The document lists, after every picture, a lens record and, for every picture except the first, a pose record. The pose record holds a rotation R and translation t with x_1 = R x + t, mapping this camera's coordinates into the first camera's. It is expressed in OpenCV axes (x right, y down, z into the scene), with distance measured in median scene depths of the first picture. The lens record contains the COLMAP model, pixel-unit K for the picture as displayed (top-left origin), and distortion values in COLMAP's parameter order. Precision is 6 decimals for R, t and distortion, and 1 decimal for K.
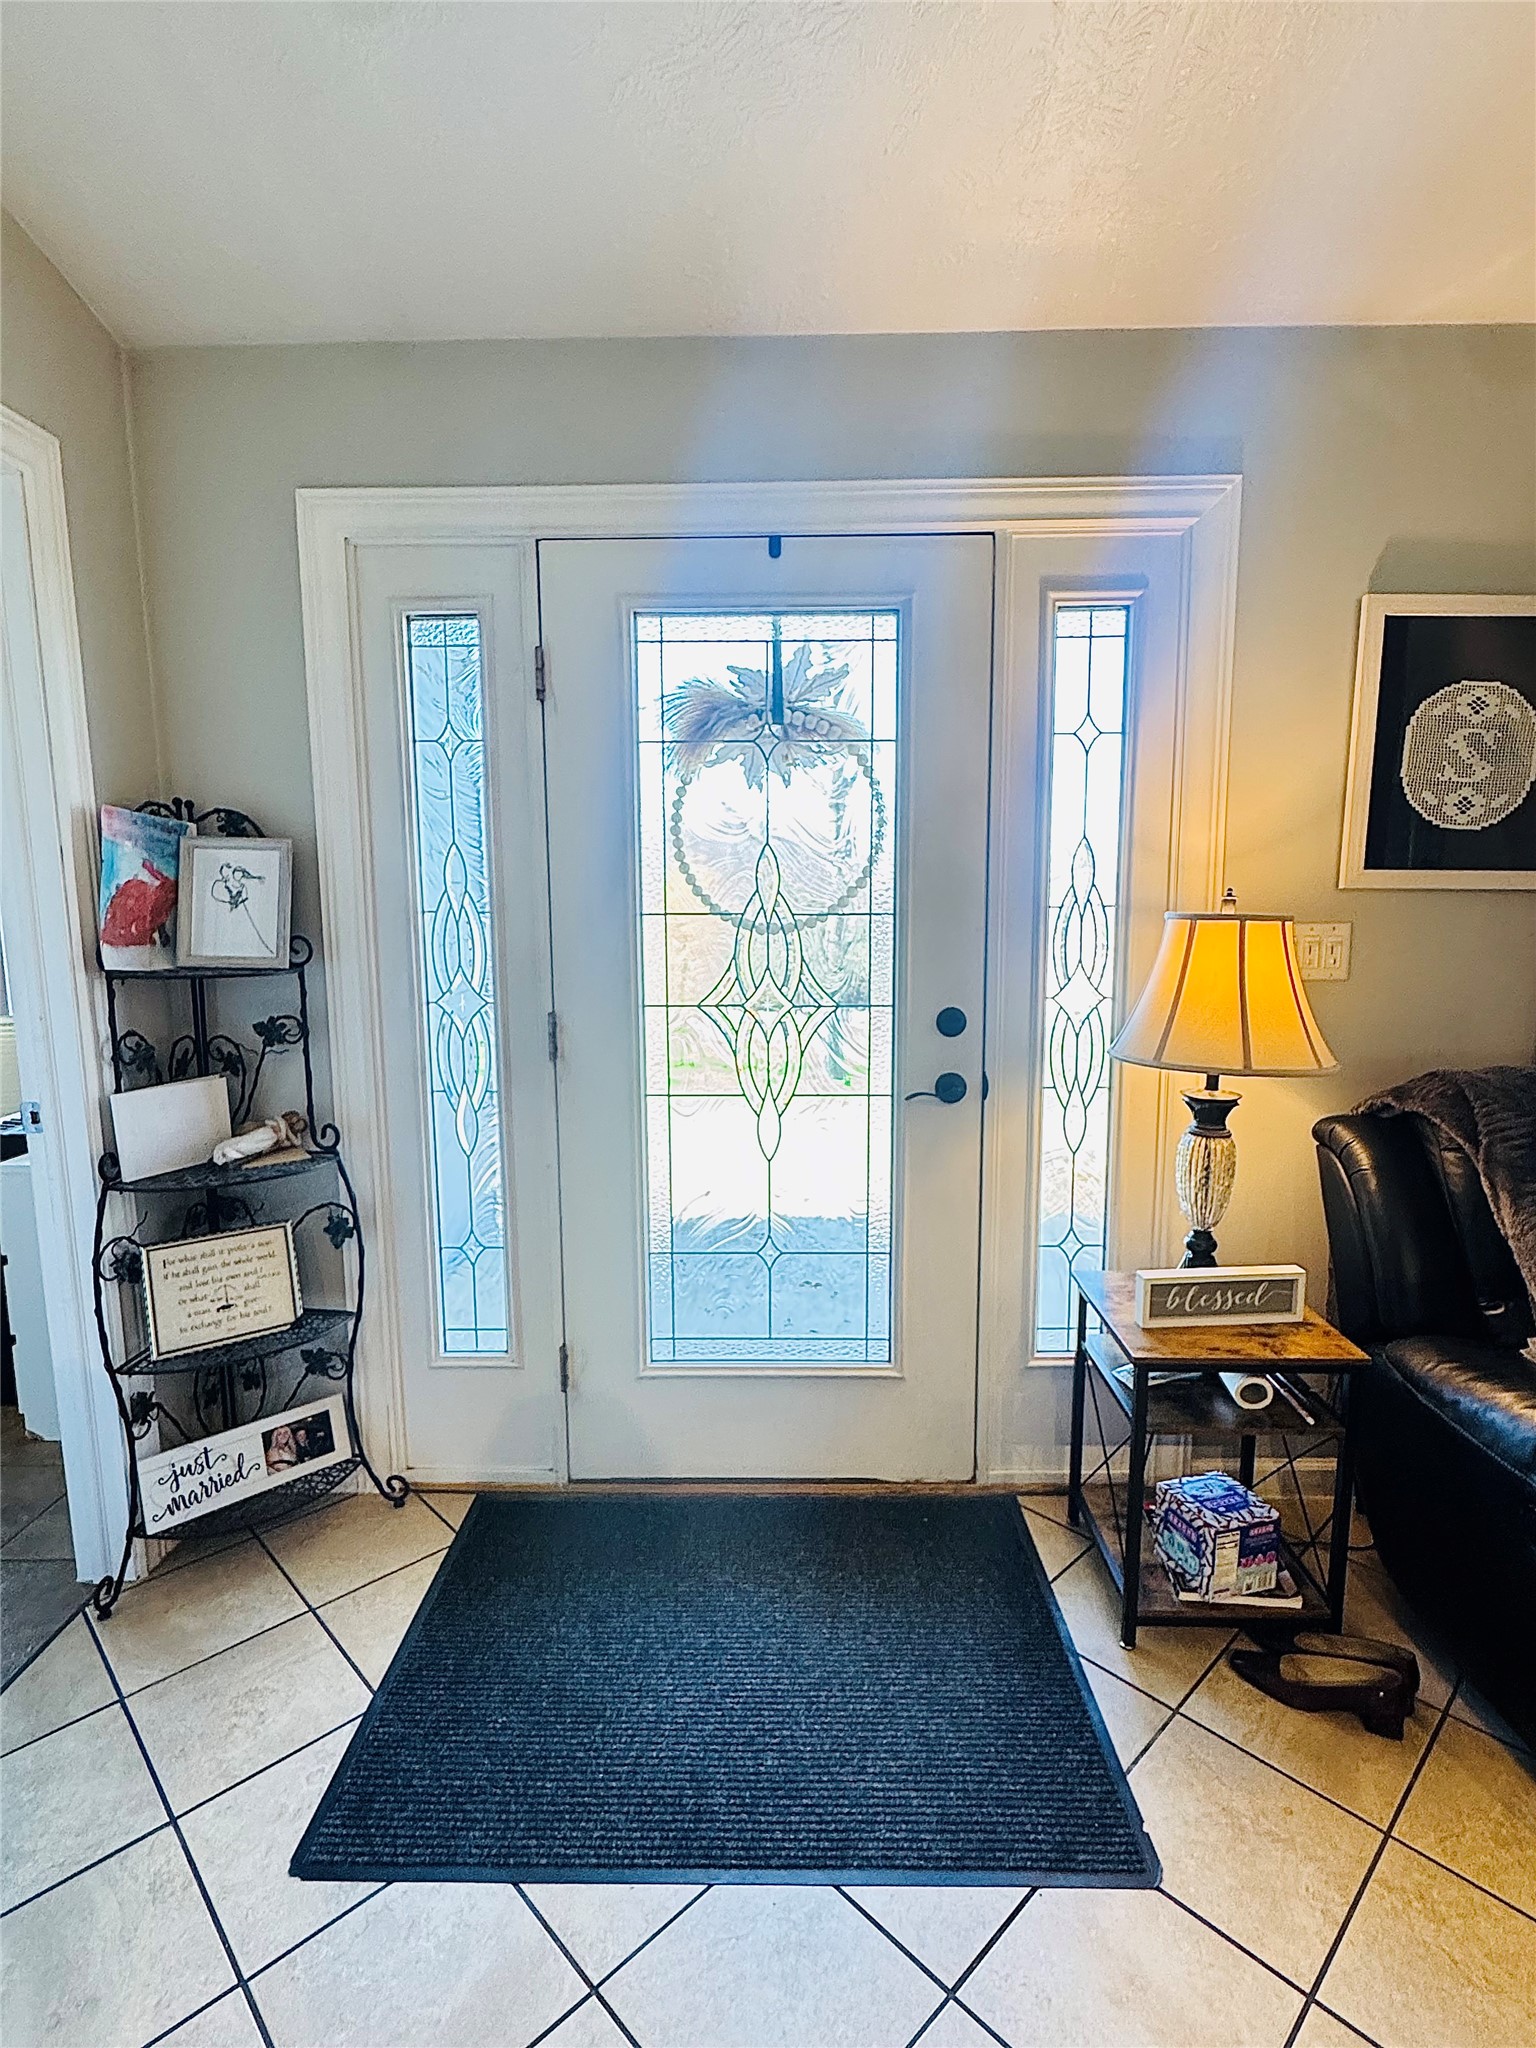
lens RADIAL K [[1015.7, 0, 770.6], [0, 1015.7, 1019.6], [0, 0, 1]] dist [-0.006672, -0.000307]
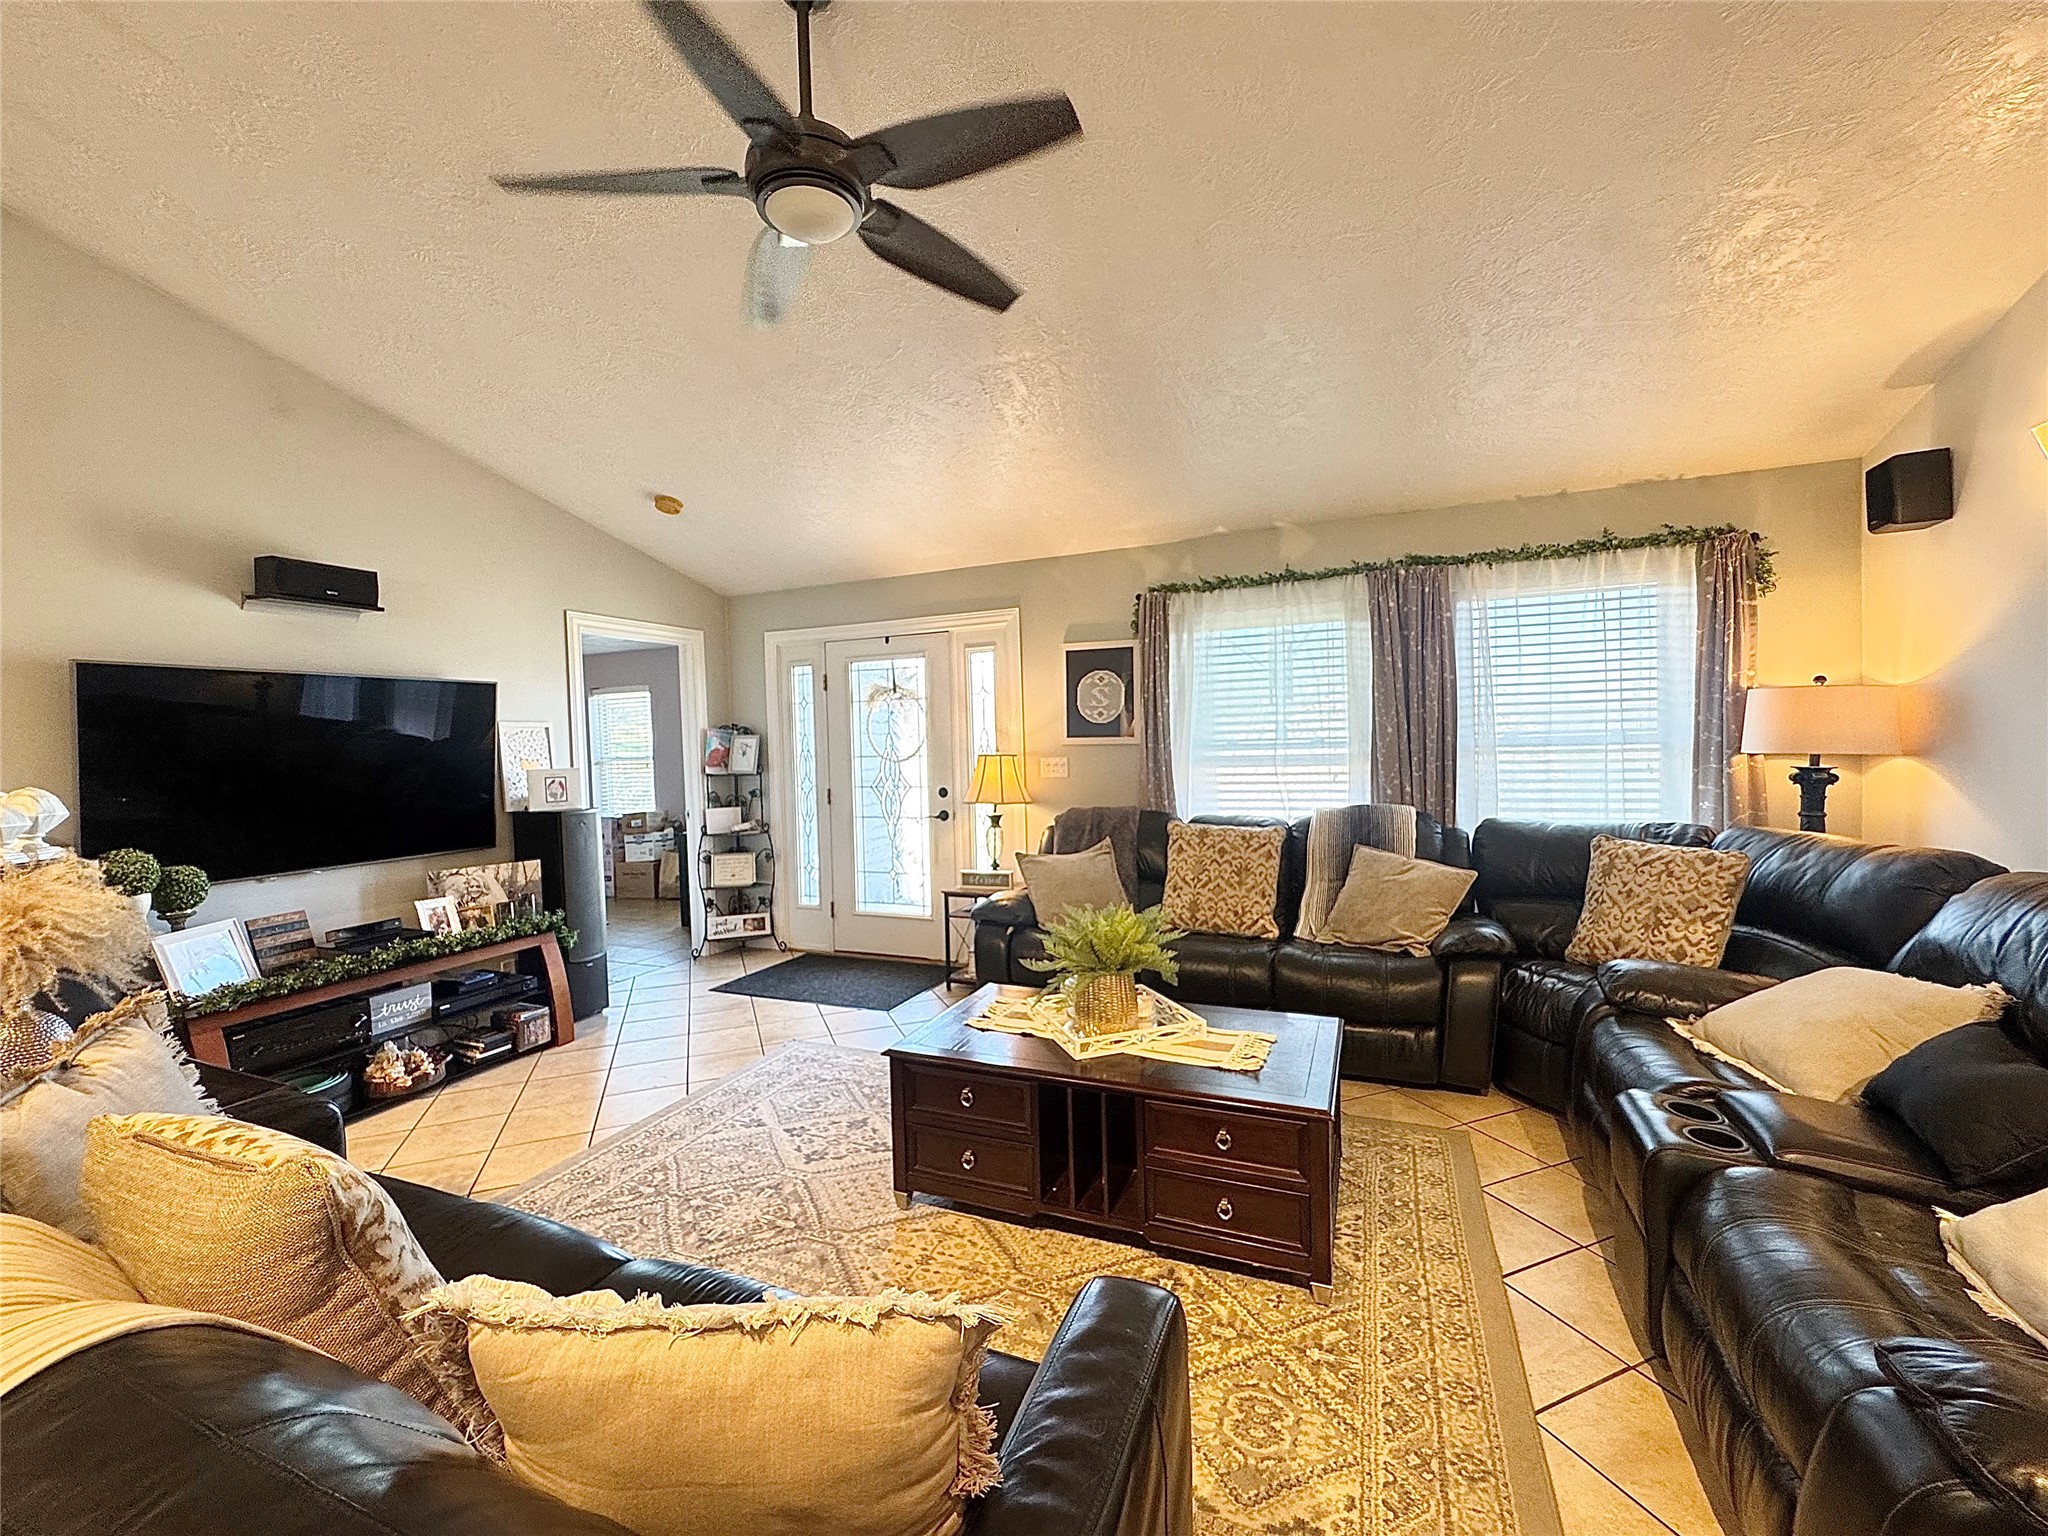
lens RADIAL K [[823.0, 0, 1028.8], [0, 823.0, 774.0], [0, 0, 1]] dist [-0.002828, -0.000521]
pose [[0.926713, -0.002344, -0.375762, 1.335904], [-0.032407, 0.995756, -0.086135, 0.149573], [0.374369, 0.092000, 0.922705, -1.124606]]
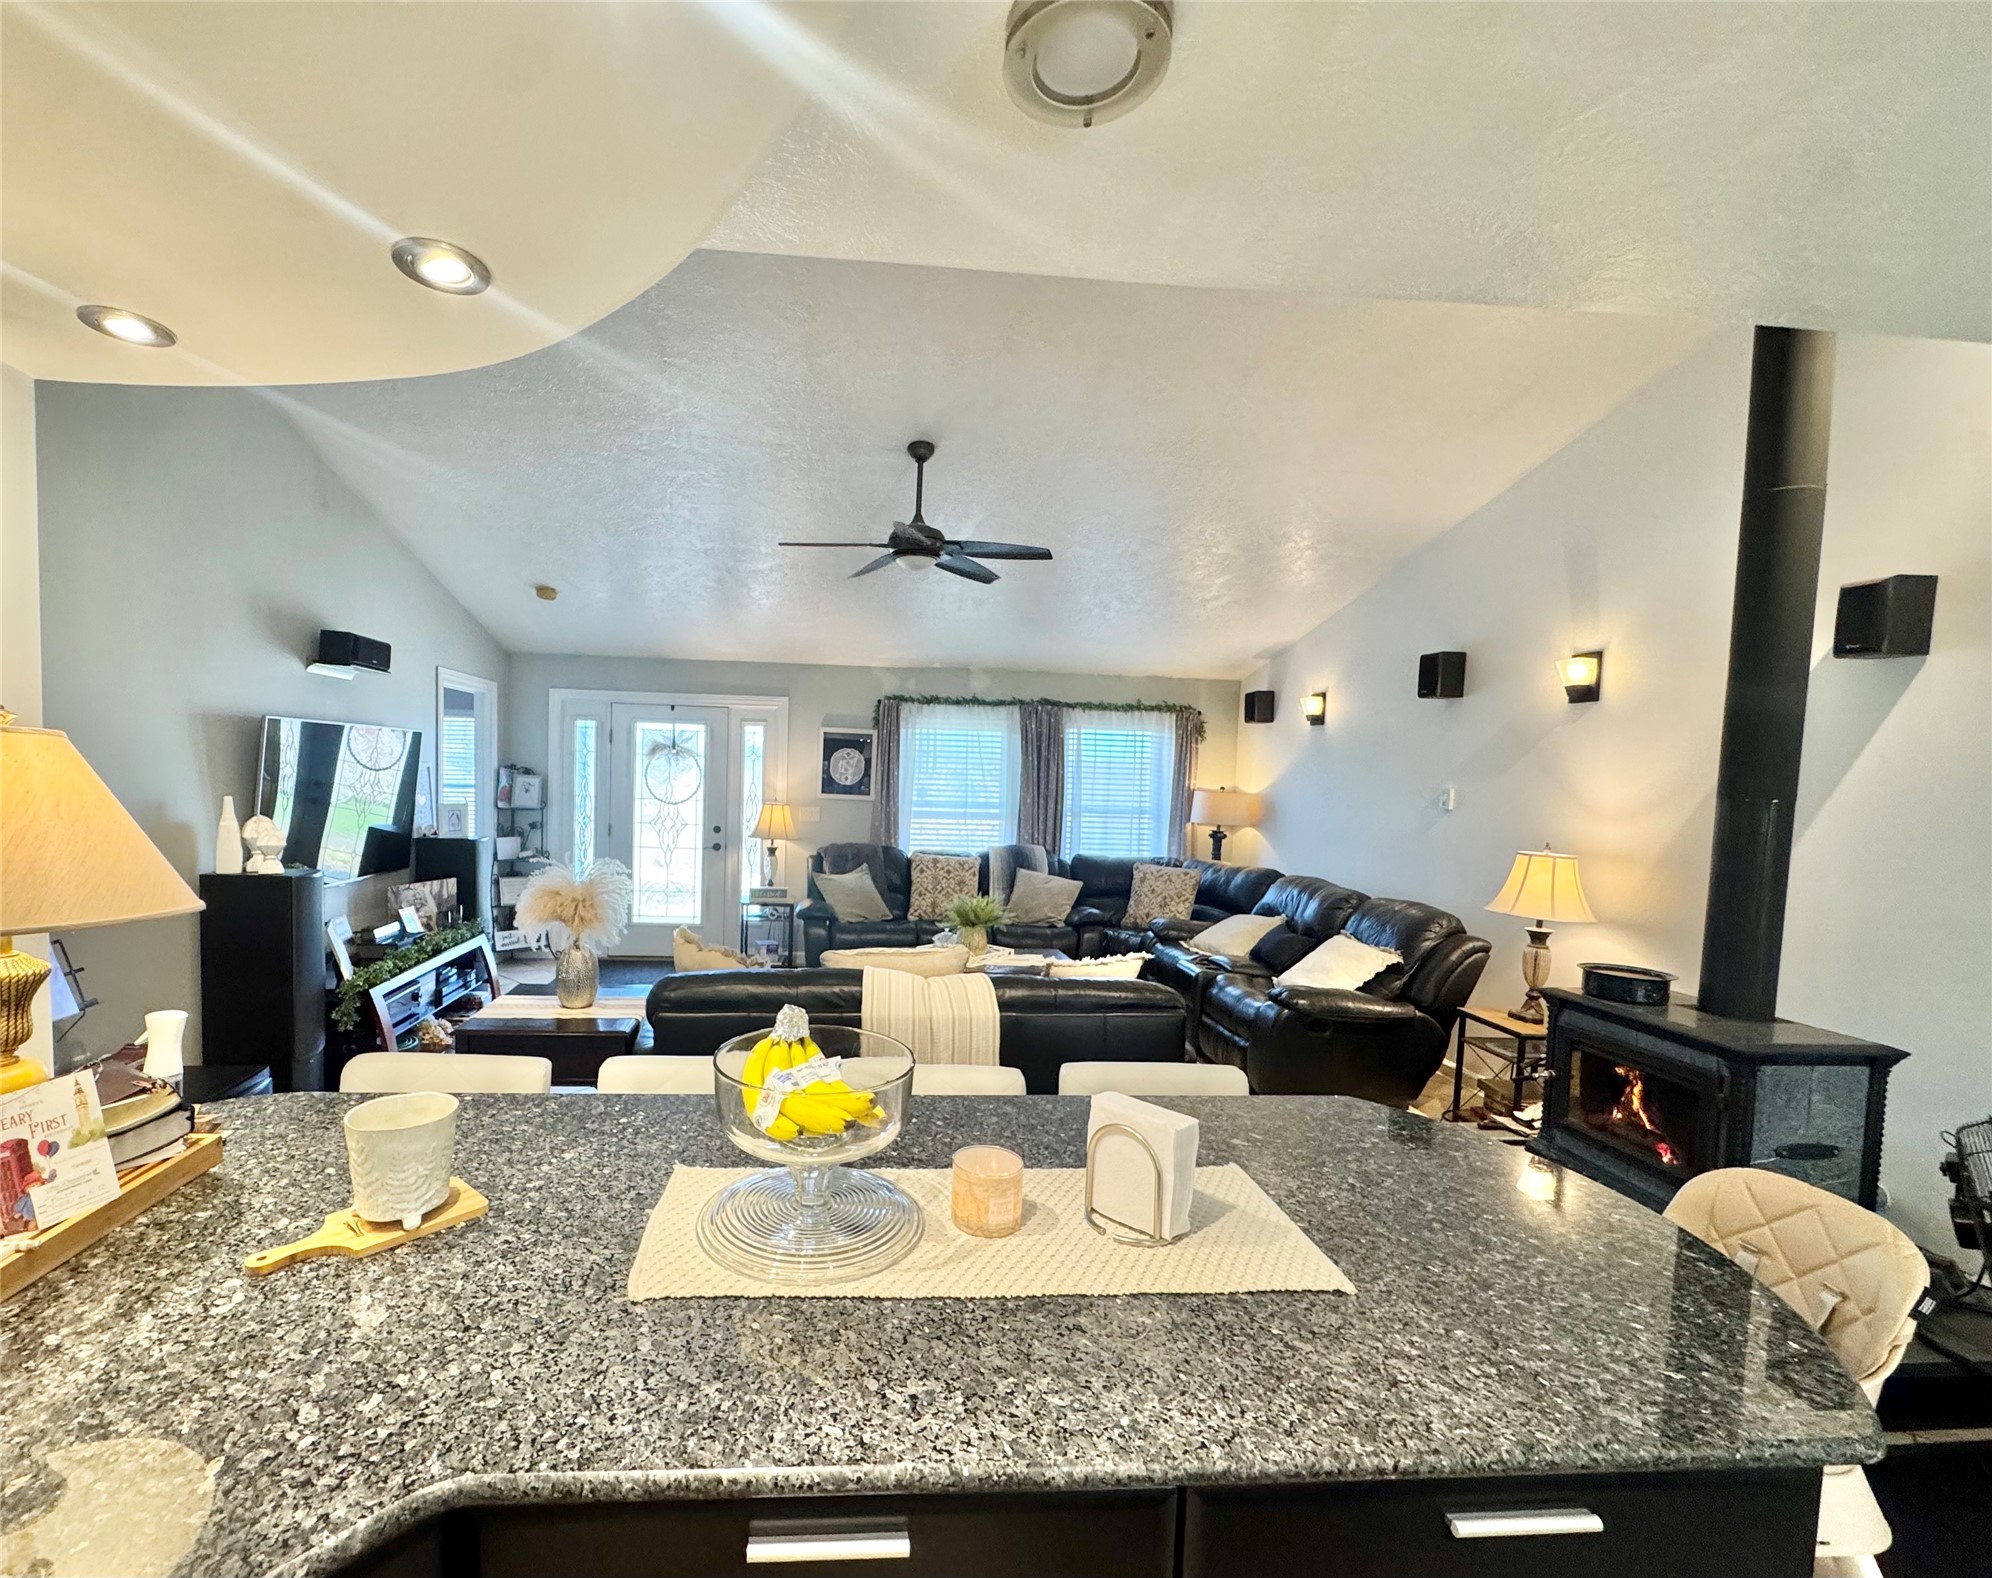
lens RADIAL K [[890.3, 0, 896.1], [0, 890.3, 829.0], [0, 0, 1]] dist [0.003454, -0.000001]
pose [[0.994606, 0.032581, 0.098475, 0.534625], [-0.025138, 0.996799, -0.075898, 0.245678], [-0.100633, 0.073013, 0.992241, -2.463068]]
